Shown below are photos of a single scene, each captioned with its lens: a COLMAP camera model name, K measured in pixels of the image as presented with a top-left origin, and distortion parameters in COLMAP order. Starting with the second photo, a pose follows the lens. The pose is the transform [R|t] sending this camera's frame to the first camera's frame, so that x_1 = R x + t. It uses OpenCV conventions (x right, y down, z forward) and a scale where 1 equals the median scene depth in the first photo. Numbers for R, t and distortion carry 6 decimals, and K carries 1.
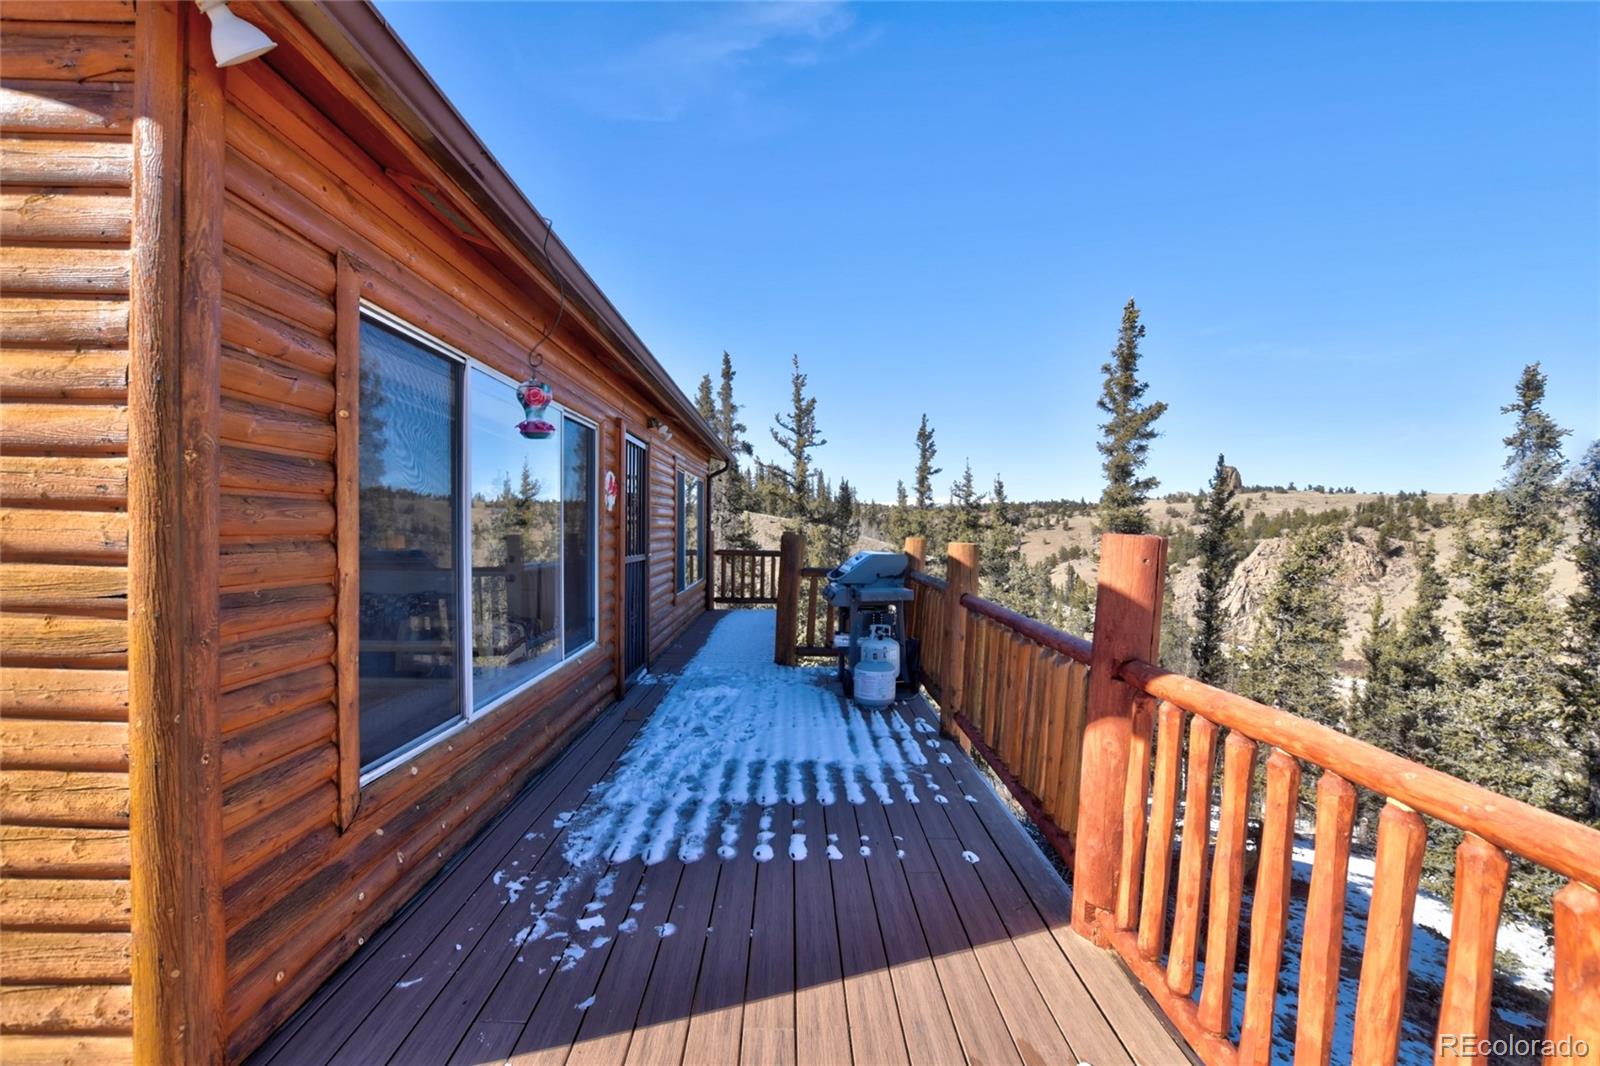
lens RADIAL K [[705.1, 0, 811.1], [0, 705.1, 534.5], [0, 0, 1]] dist [-0.033518, 0.004244]
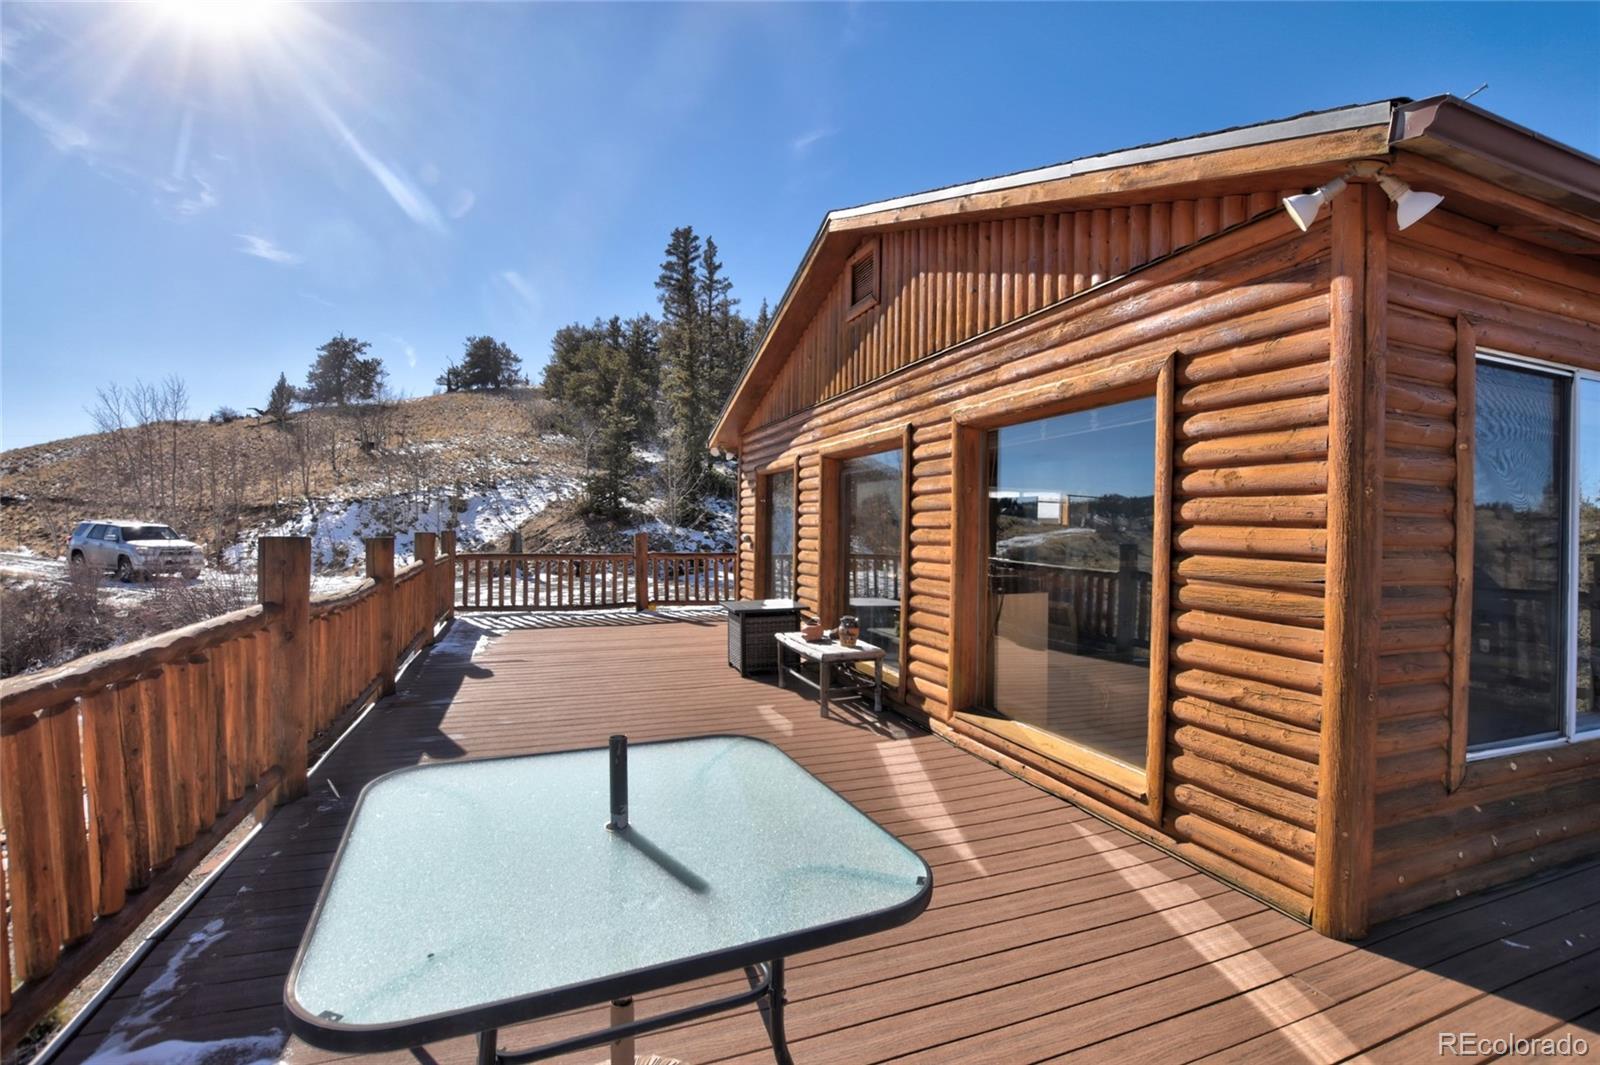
lens RADIAL K [[705.1, 0, 812.5], [0, 705.1, 536.4], [0, 0, 1]] dist [-0.033518, 0.004244]
pose [[0.329915, 0.003930, -0.944002, 0.082233], [-0.022276, 0.999745, -0.003623, 0.012412], [0.943748, 0.022224, 0.329919, -0.465389]]
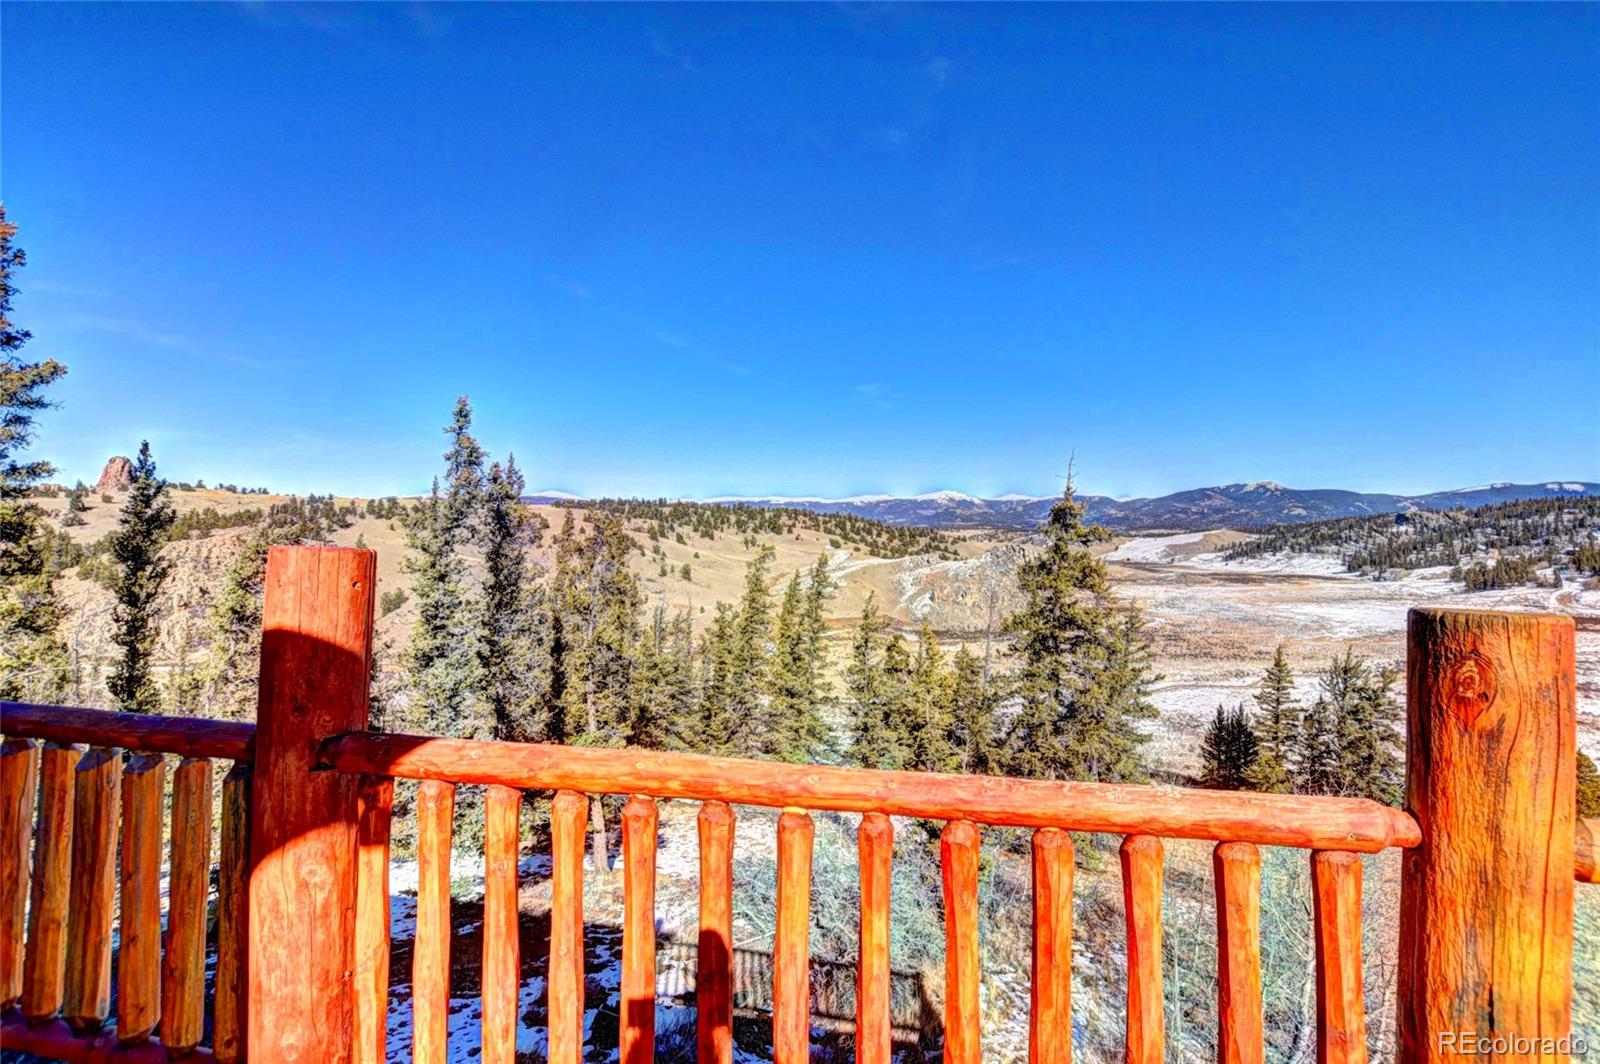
lens RADIAL K [[705.1, 0, 803.5], [0, 705.1, 535.6], [0, 0, 1]] dist [-0.033518, 0.004244]
pose [[0.244338, -0.012808, 0.969605, -0.086803], [0.012504, 0.999871, 0.010056, -0.014261], [-0.969609, 0.009667, 0.244467, 0.459750]]
